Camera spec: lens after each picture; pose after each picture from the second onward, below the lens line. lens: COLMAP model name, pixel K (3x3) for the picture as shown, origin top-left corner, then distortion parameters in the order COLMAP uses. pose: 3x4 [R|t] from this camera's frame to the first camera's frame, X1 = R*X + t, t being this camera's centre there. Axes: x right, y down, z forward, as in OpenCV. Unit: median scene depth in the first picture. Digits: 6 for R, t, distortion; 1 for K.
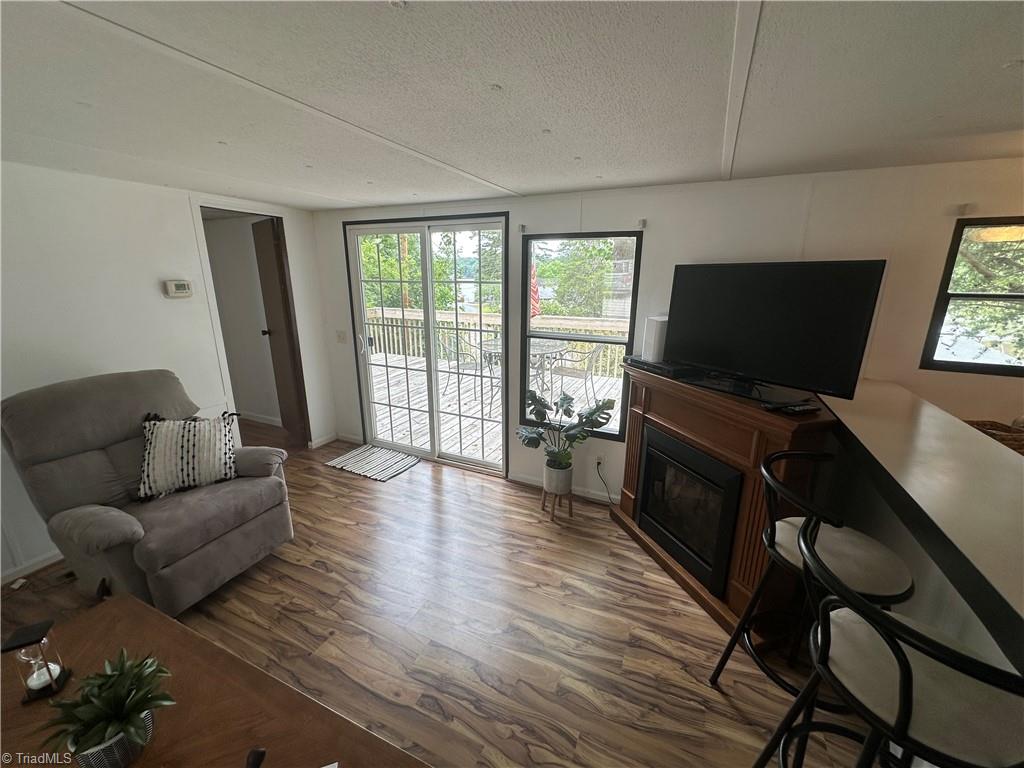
lens RADIAL K [[408.8, 0, 514.9], [0, 408.8, 384.3], [0, 0, 1]] dist [-0.008031, 0.000333]
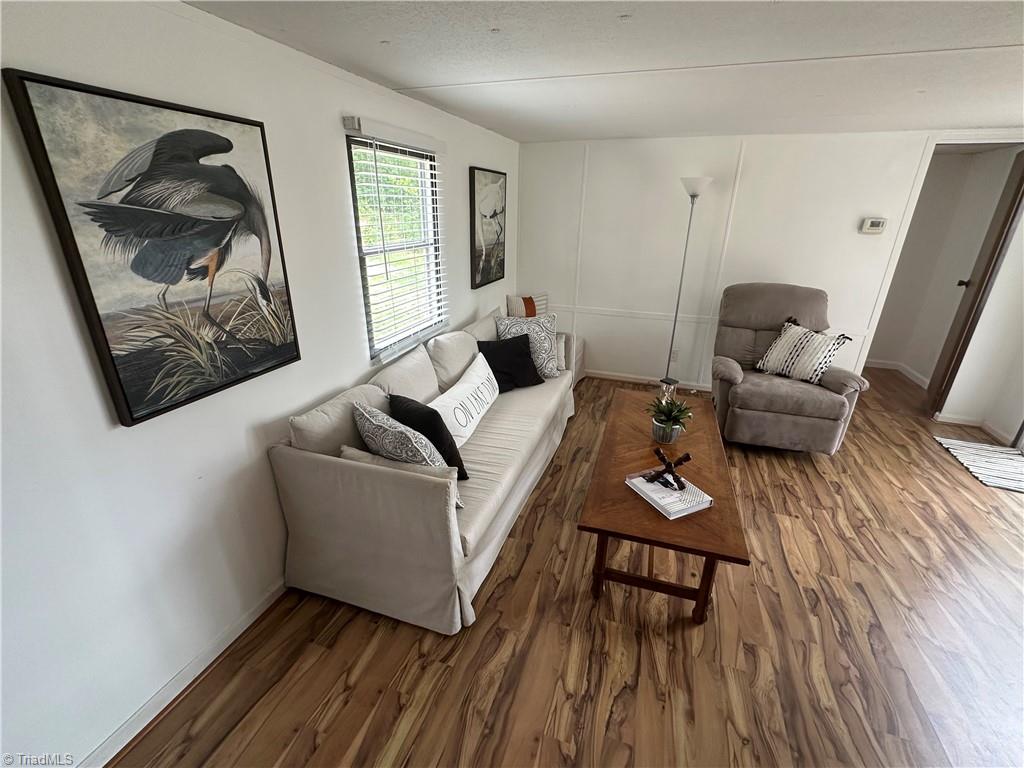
lens RADIAL K [[442.8, 0, 518.4], [0, 442.8, 380.6], [0, 0, 1]] dist [0.000723, 0.000393]
pose [[0.111201, 0.358495, -0.926885, 0.449045], [-0.276712, 0.906955, 0.317588, 0.047310], [0.954497, 0.221164, 0.200054, -0.120486]]
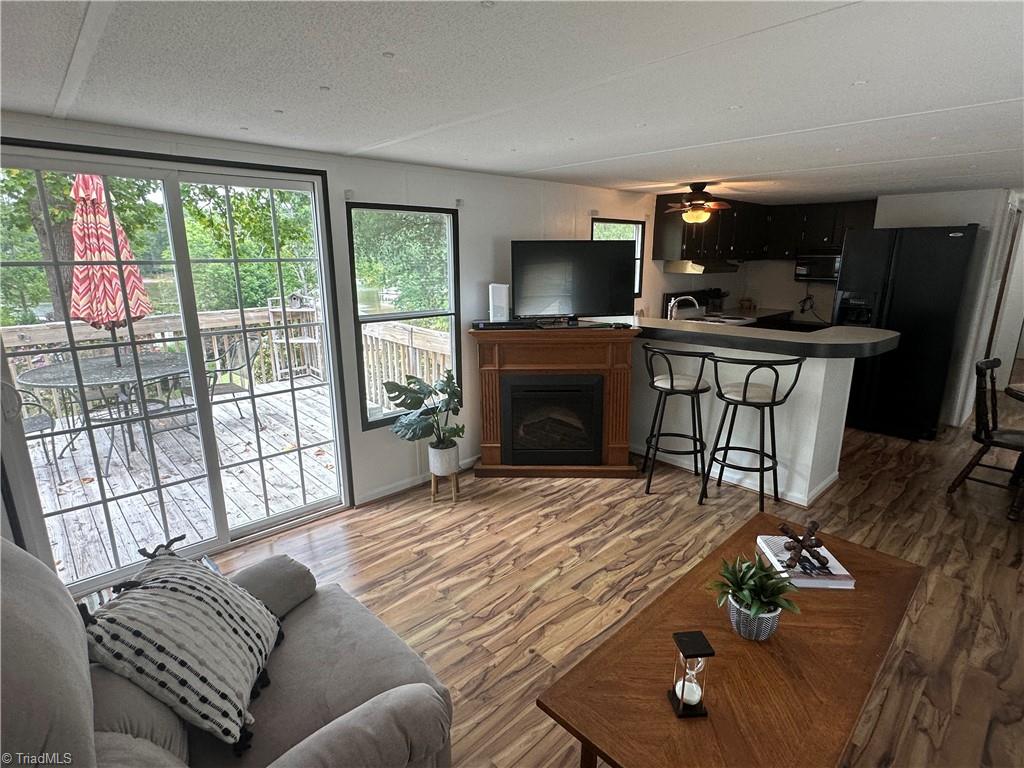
lens RADIAL K [[528.0, 0, 515.4], [0, 528.0, 382.7], [0, 0, 1]] dist [0.002870, 0.000519]
pose [[0.370481, -0.229365, 0.900075, -1.153990], [0.242584, 0.959293, 0.144606, -0.106411], [-0.896603, 0.164770, 0.411040, 0.389945]]
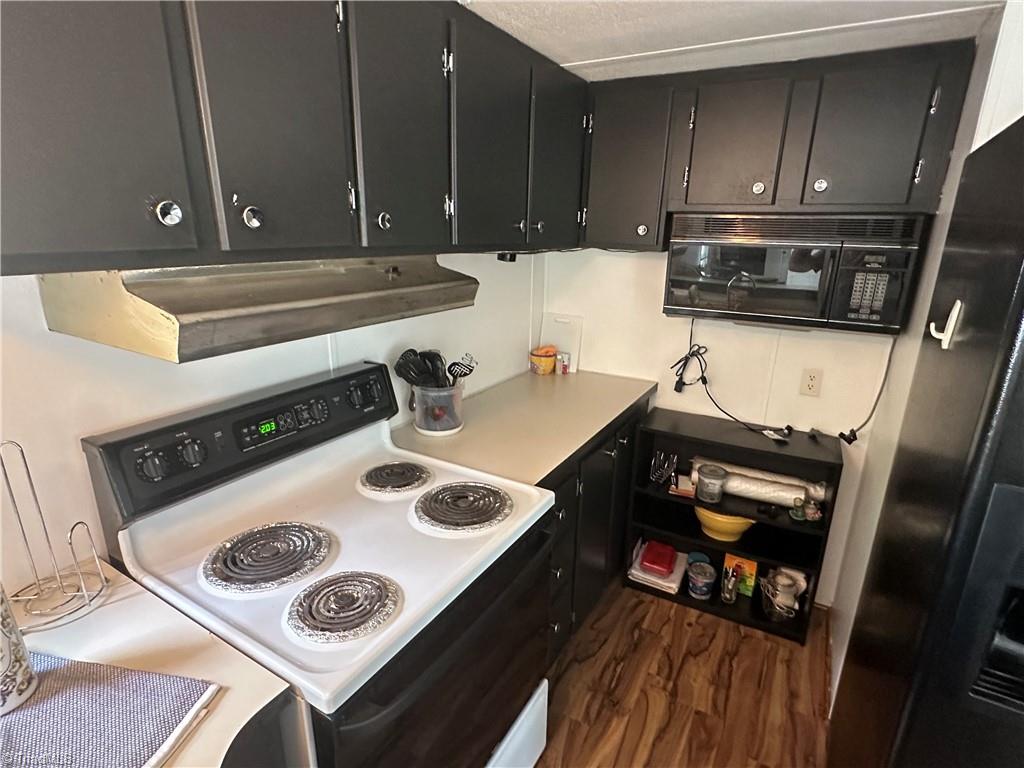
lens RADIAL K [[528.0, 0, 515.6], [0, 528.0, 387.6], [0, 0, 1]] dist [0.002870, 0.000519]
pose [[0.095003, -0.295977, 0.950459, 1.034664], [0.242574, 0.932880, 0.266256, -0.054520], [-0.965470, 0.205262, 0.160423, 0.259432]]
